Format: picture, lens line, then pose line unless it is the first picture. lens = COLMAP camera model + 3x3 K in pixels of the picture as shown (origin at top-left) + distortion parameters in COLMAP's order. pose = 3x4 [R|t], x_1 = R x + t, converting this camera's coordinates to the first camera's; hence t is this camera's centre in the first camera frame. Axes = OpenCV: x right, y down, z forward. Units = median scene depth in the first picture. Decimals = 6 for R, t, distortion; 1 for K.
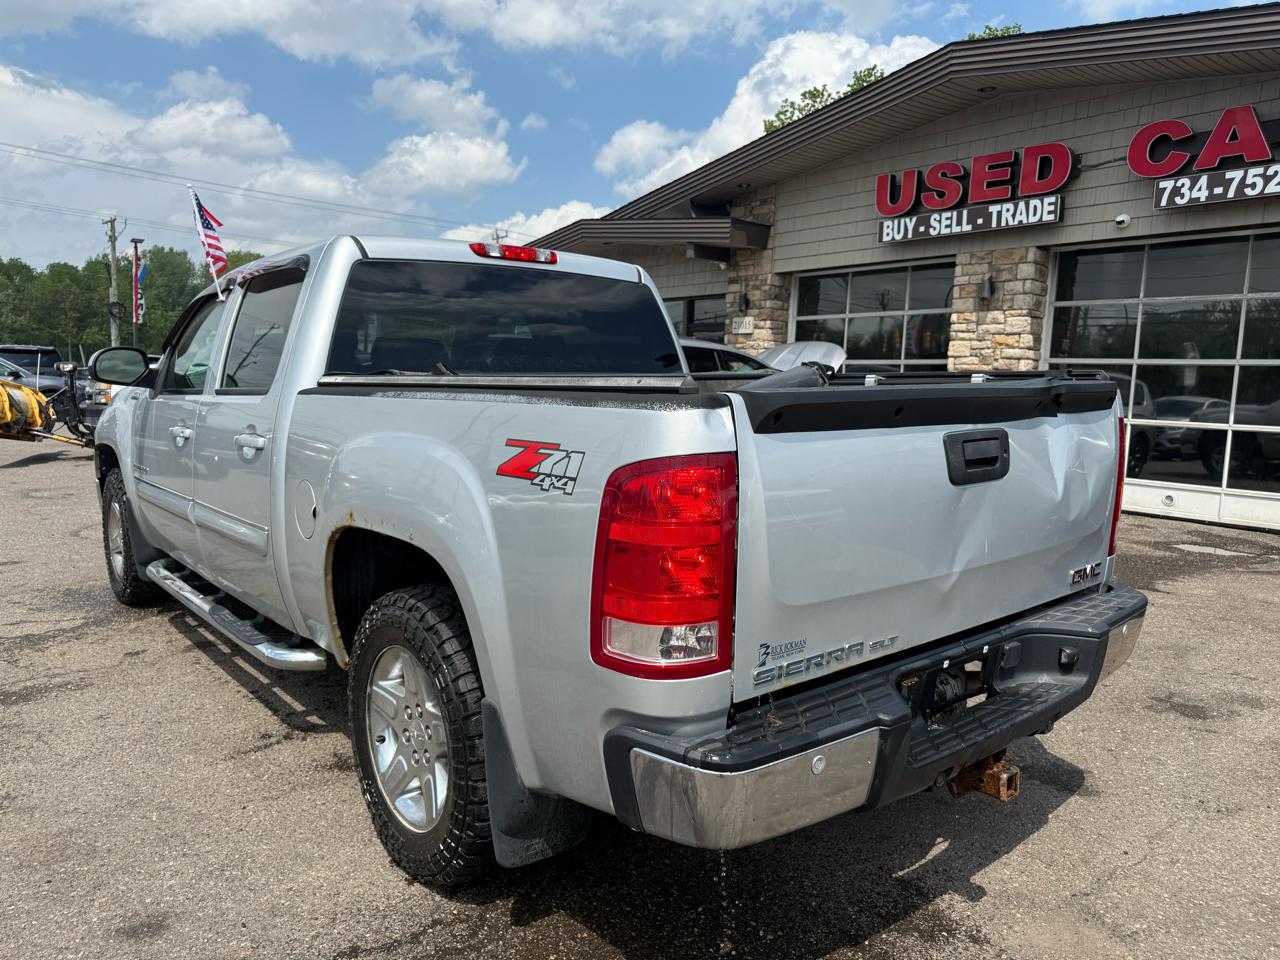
lens RADIAL K [[916.3, 0, 640.0], [0, 916.3, 480.0], [0, 0, 1]] dist [-0.024224, -0.005537]
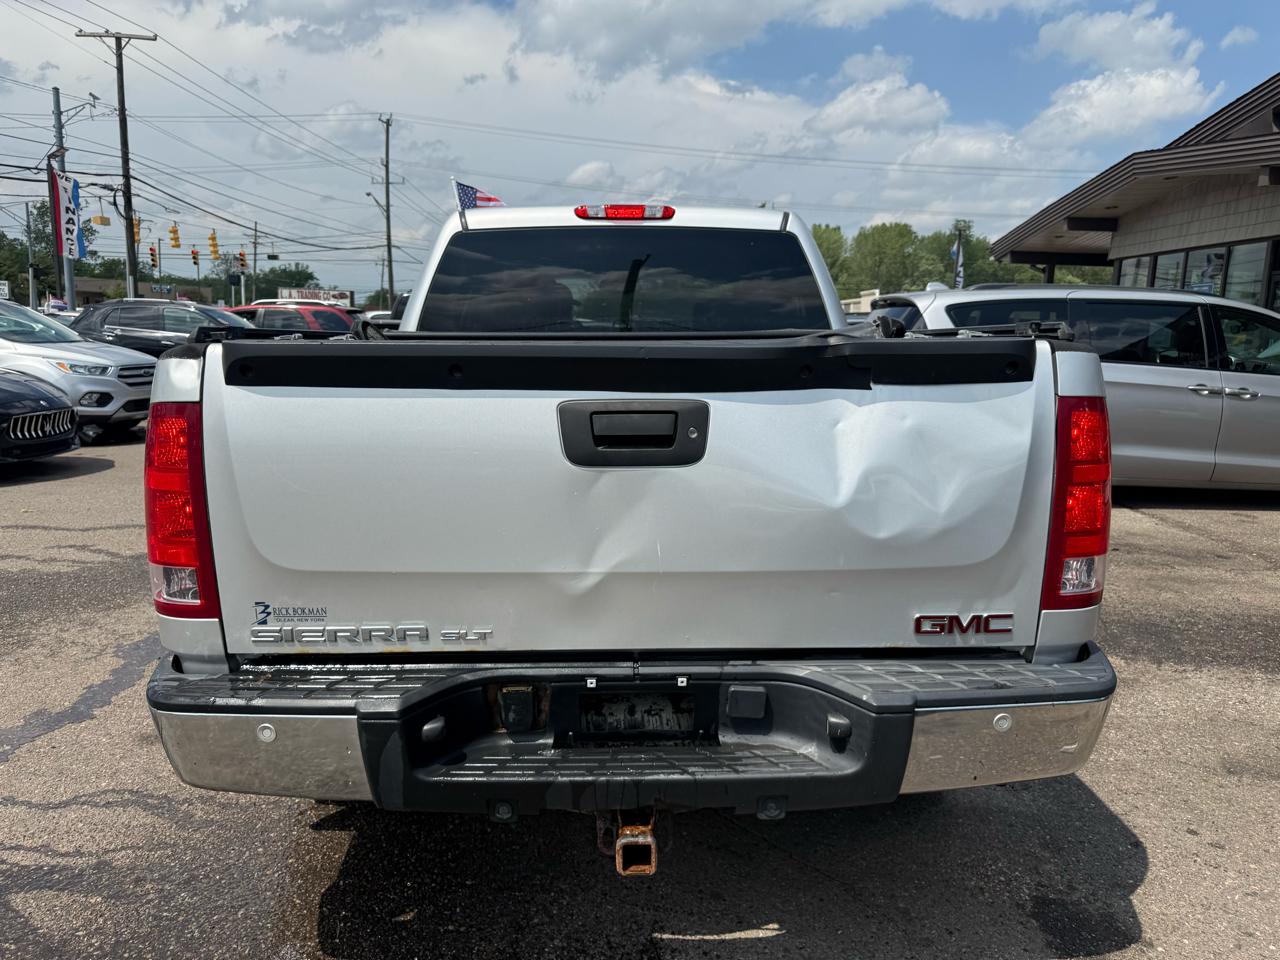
lens RADIAL K [[893.4, 0, 640.0], [0, 893.4, 480.0], [0, 0, 1]] dist [0.022454, -0.005923]
pose [[0.782284, 0.094775, -0.615670, 0.817592], [-0.070164, 0.995474, 0.064091, -0.033741], [0.618958, -0.006939, 0.785393, 0.387769]]
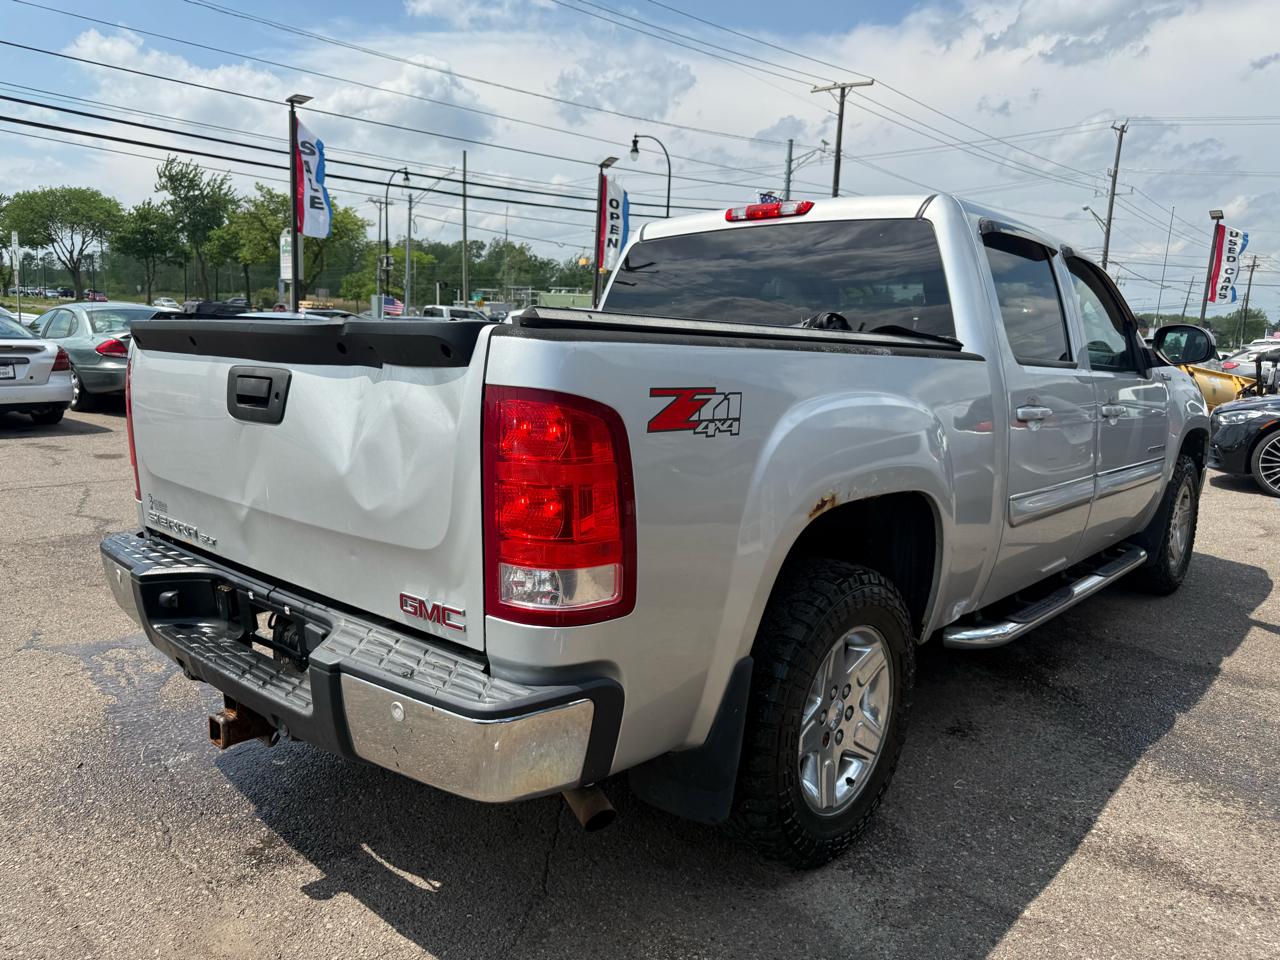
lens RADIAL K [[911.3, 0, 640.3], [0, 911.3, 491.4], [0, 0, 1]] dist [0.001124, -0.000433]
pose [[0.168947, 0.155132, -0.973340, 1.333468], [-0.145989, 0.980582, 0.130946, -0.106200], [0.974753, 0.119974, 0.188314, 1.173863]]
